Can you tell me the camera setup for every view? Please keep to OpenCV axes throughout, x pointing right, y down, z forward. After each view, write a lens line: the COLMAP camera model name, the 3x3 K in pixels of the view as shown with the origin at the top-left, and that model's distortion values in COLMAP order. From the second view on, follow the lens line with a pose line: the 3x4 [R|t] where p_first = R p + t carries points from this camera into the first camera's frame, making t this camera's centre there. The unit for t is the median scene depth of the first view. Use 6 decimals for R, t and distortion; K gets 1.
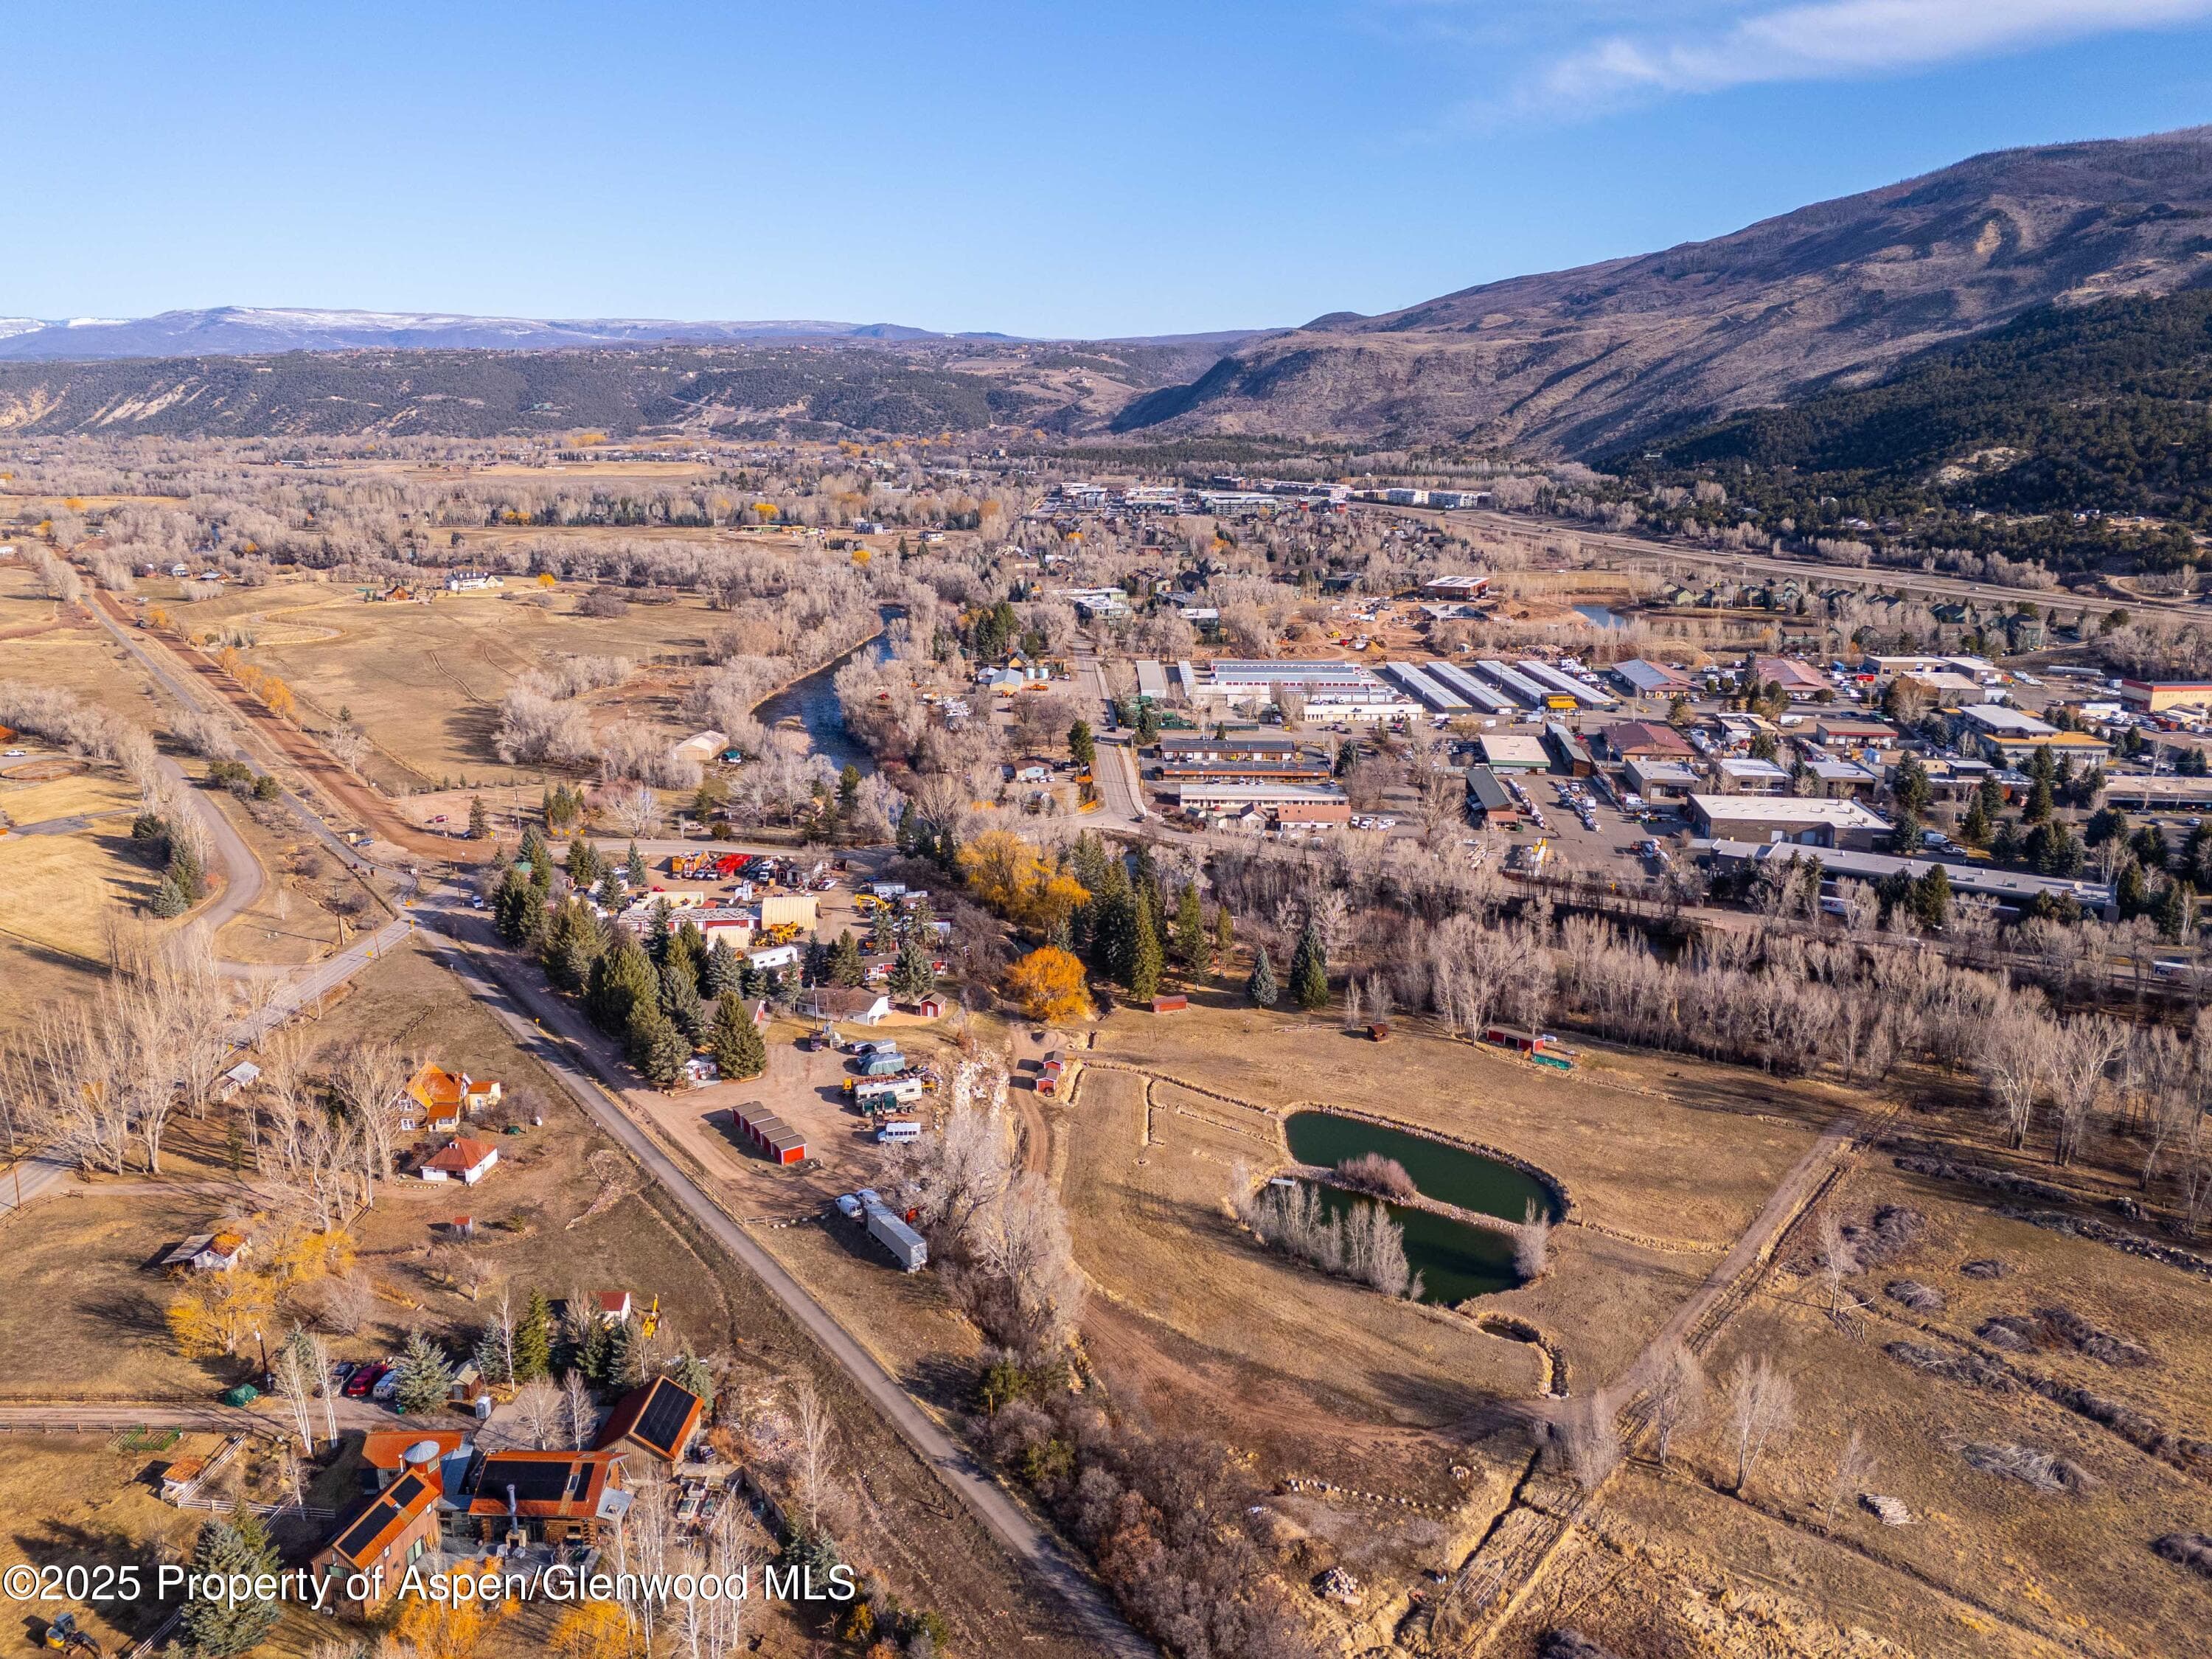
lens RADIAL K [[1598.3, 0, 1106.0], [0, 1598.3, 829.5], [0, 0, 1]] dist [0.031566, -0.029640]
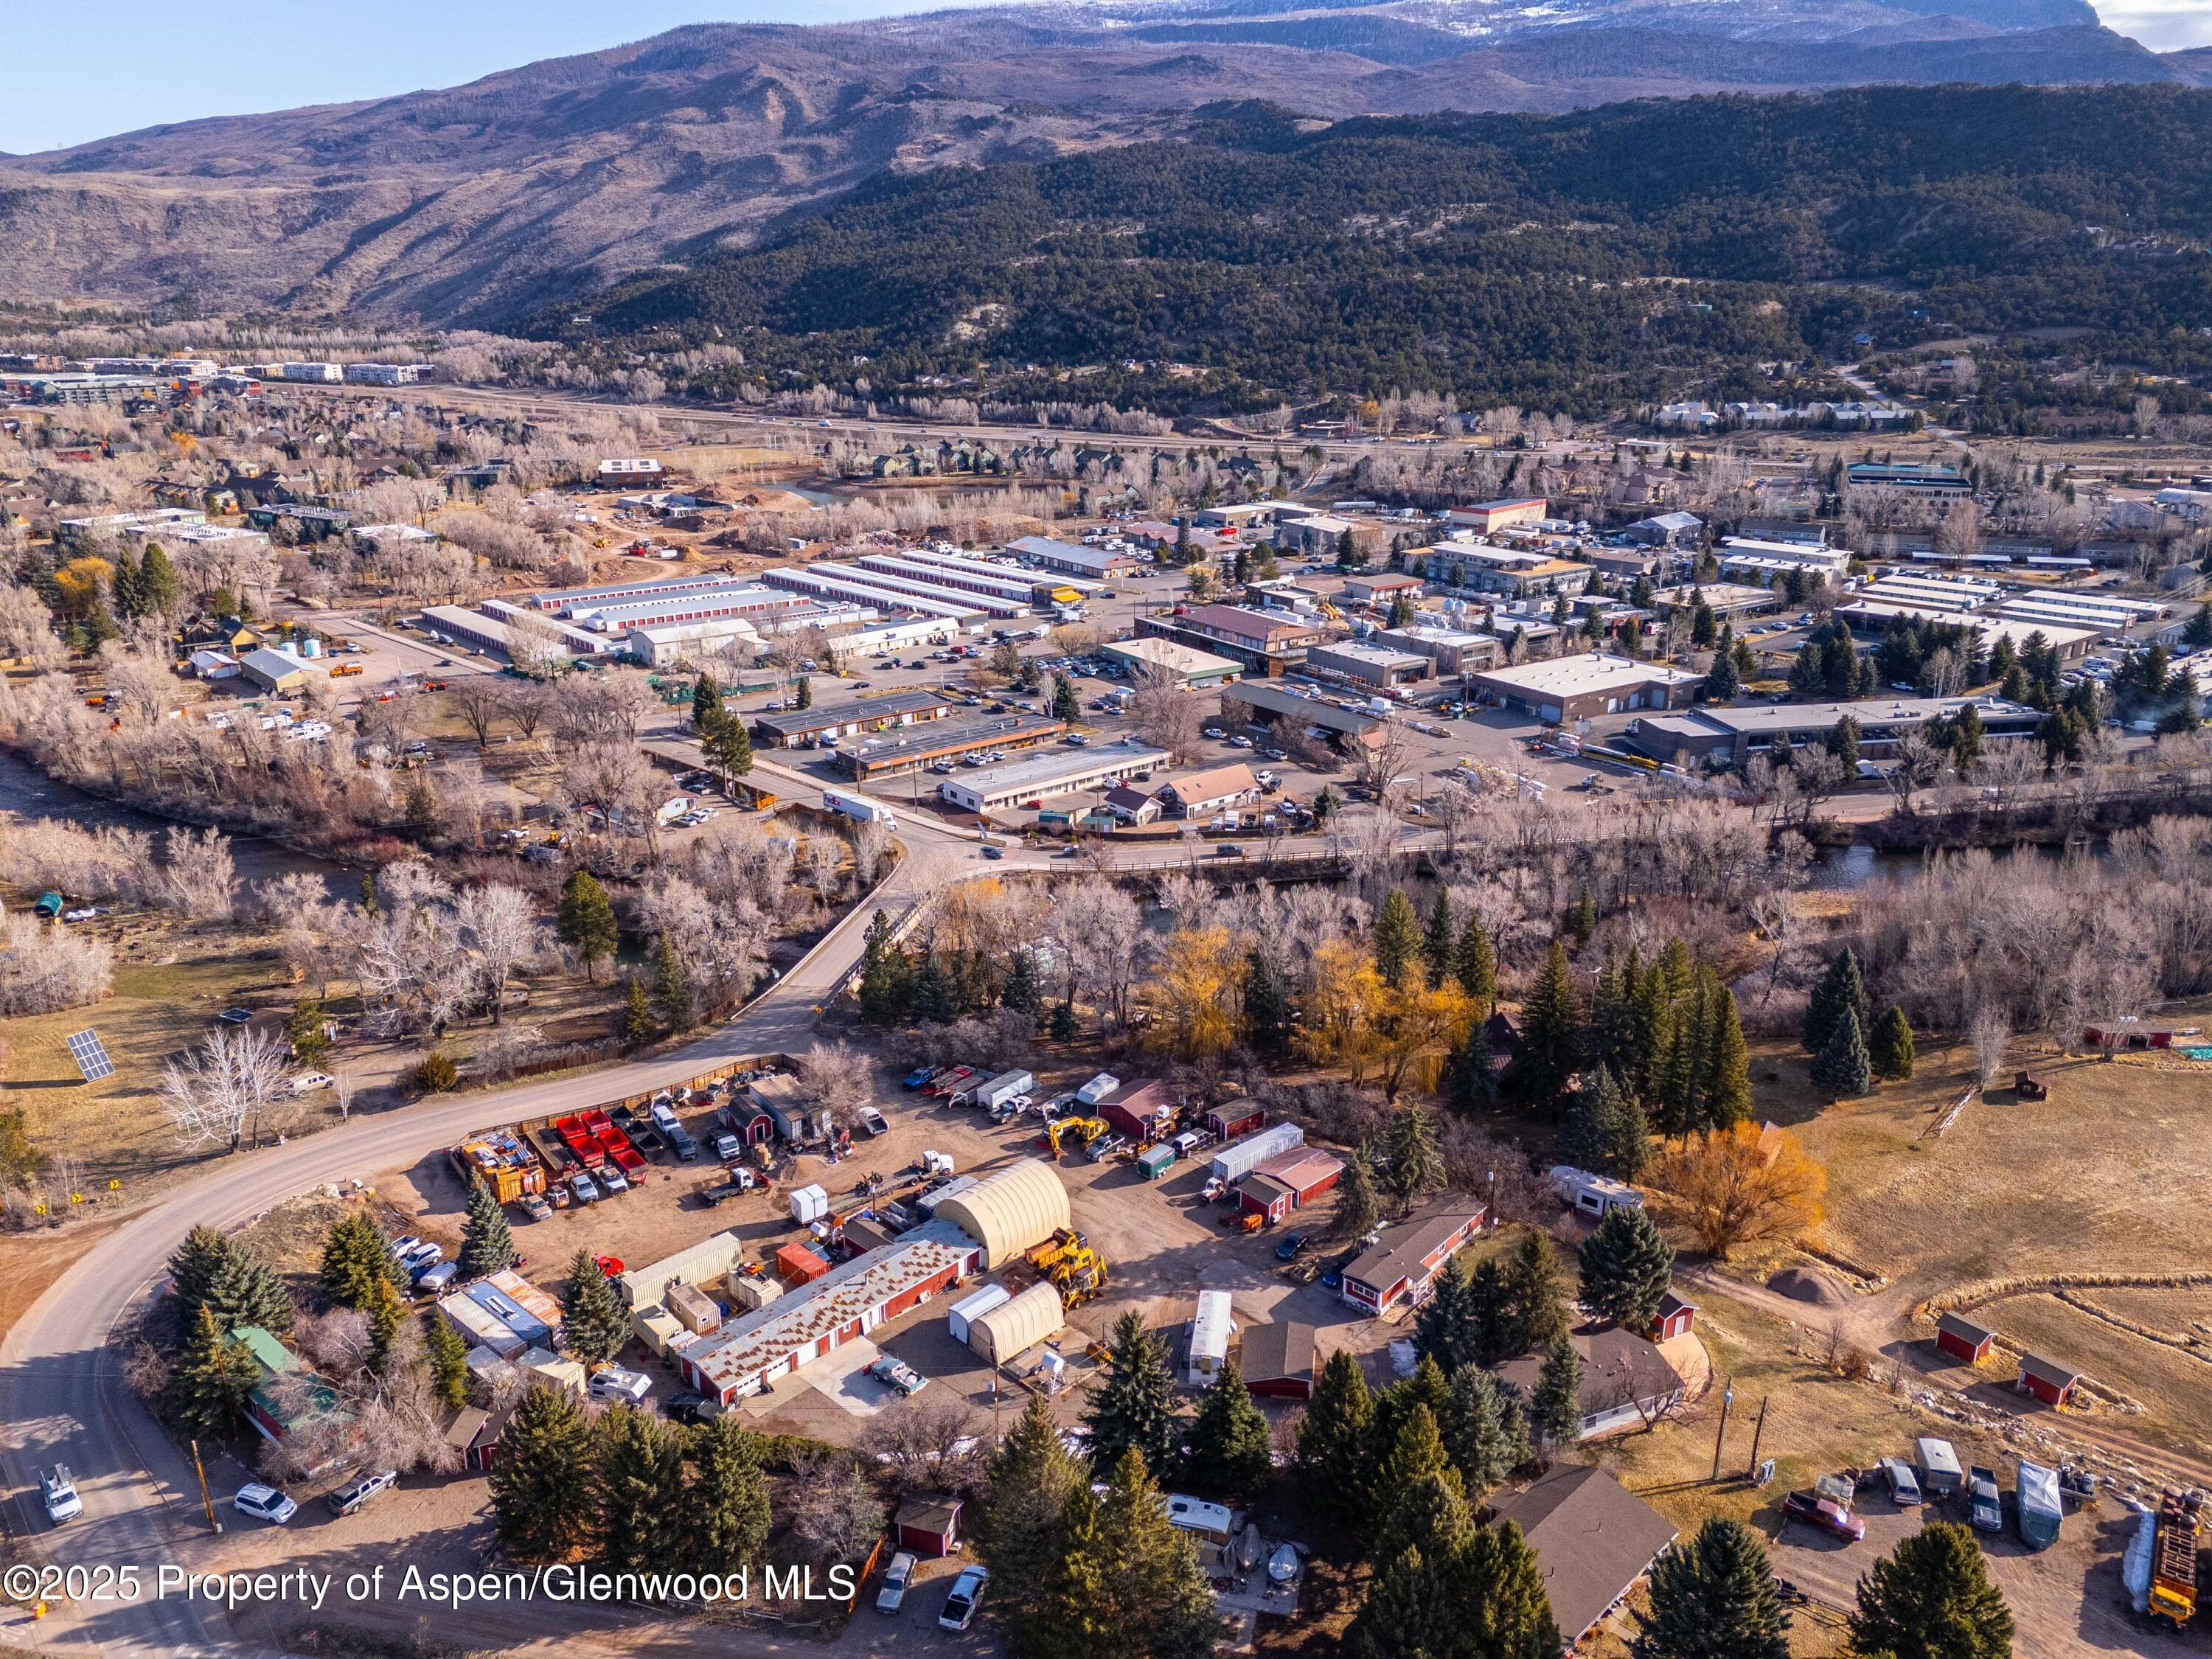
lens RADIAL K [[1598.3, 0, 1106.0], [0, 1598.3, 829.5], [0, 0, 1]] dist [0.031566, -0.029640]
pose [[0.731912, -0.217584, 0.645726, -0.065719], [0.170811, 0.975976, 0.135256, -0.016905], [-0.659643, 0.011302, 0.751494, 0.089527]]
